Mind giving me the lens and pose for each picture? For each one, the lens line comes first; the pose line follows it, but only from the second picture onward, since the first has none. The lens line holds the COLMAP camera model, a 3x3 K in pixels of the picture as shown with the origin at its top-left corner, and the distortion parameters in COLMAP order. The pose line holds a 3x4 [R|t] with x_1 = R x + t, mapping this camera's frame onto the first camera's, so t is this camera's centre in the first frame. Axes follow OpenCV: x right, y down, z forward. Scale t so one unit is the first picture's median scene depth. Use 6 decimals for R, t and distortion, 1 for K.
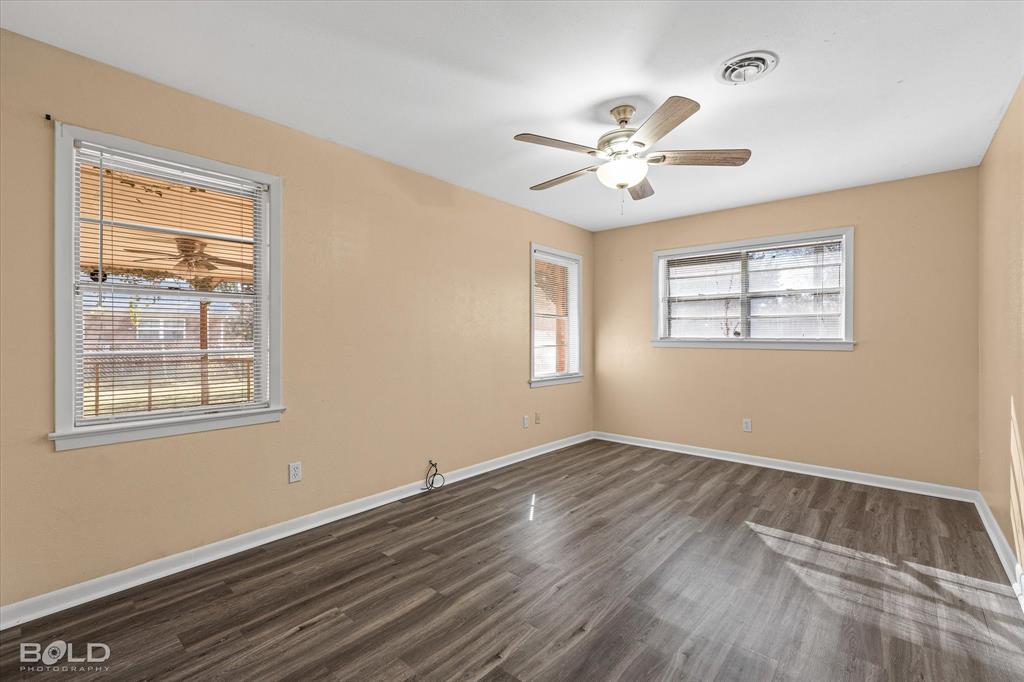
lens RADIAL K [[444.8, 0, 512.0], [0, 444.8, 341.0], [0, 0, 1]] dist [-0.000933, 0.000026]
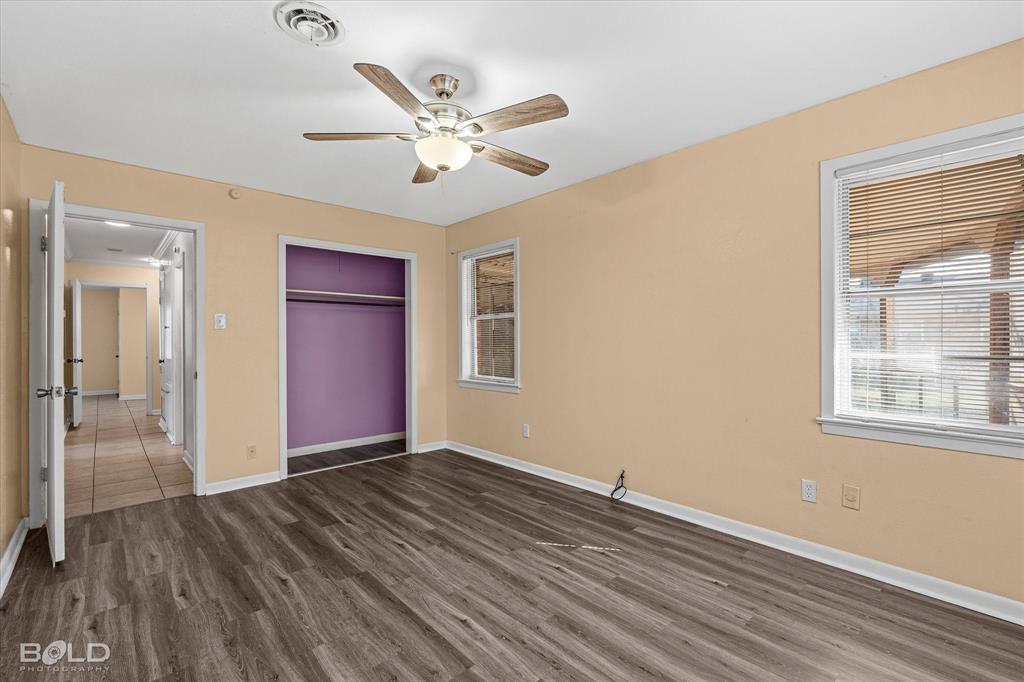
lens RADIAL K [[444.8, 0, 512.0], [0, 444.8, 341.0], [0, 0, 1]] dist [-0.000933, 0.000026]
pose [[-0.107996, 0.000897, -0.994151, 0.927188], [-0.002157, 0.999997, 0.001137, -0.008124], [0.994149, 0.002267, -0.107994, 1.027806]]
